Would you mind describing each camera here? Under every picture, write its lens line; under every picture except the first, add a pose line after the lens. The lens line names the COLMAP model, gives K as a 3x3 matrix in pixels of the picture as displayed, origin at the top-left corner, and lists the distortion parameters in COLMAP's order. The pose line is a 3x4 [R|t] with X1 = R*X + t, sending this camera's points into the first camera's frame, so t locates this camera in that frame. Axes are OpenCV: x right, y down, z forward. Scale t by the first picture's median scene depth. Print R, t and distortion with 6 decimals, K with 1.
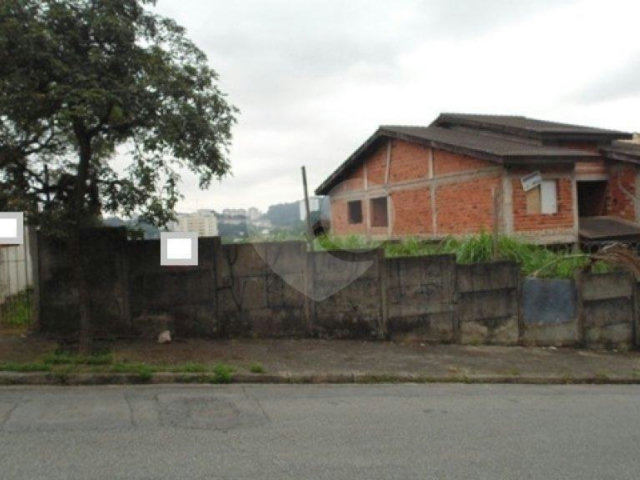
lens RADIAL K [[568.2, 0, 320.0], [0, 568.2, 240.0], [0, 0, 1]] dist [-0.004660, -0.000534]
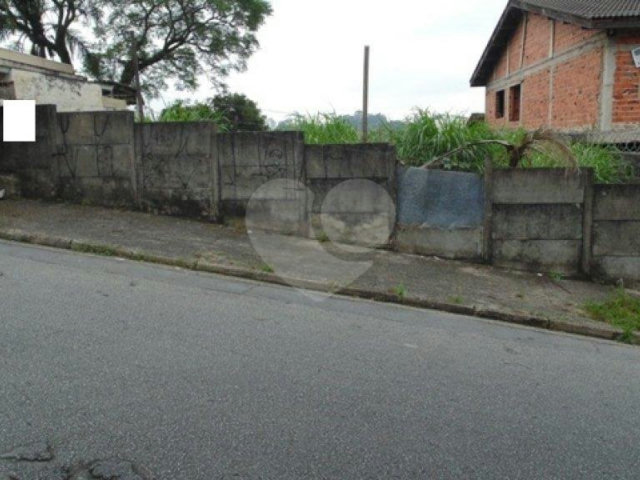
lens RADIAL K [[568.2, 0, 320.0], [0, 568.2, 240.0], [0, 0, 1]] dist [-0.004660, -0.000534]
pose [[0.882395, 0.112090, -0.456962, 0.671757], [-0.034174, 0.983911, 0.175358, 0.034909], [0.469266, -0.139119, 0.872029, 0.258408]]
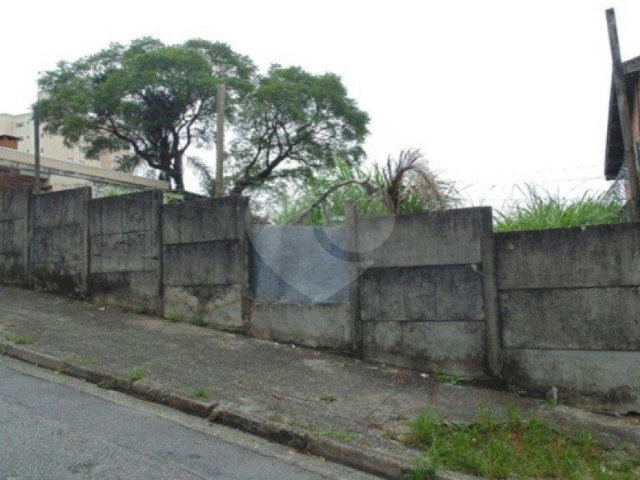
lens RADIAL K [[568.2, 0, 320.0], [0, 568.2, 240.0], [0, 0, 1]] dist [-0.004660, -0.000534]
pose [[0.669662, -0.017878, -0.742451, 0.914185], [-0.017765, 0.999039, -0.040080, 0.114165], [0.742454, 0.040030, 0.668700, 0.685100]]
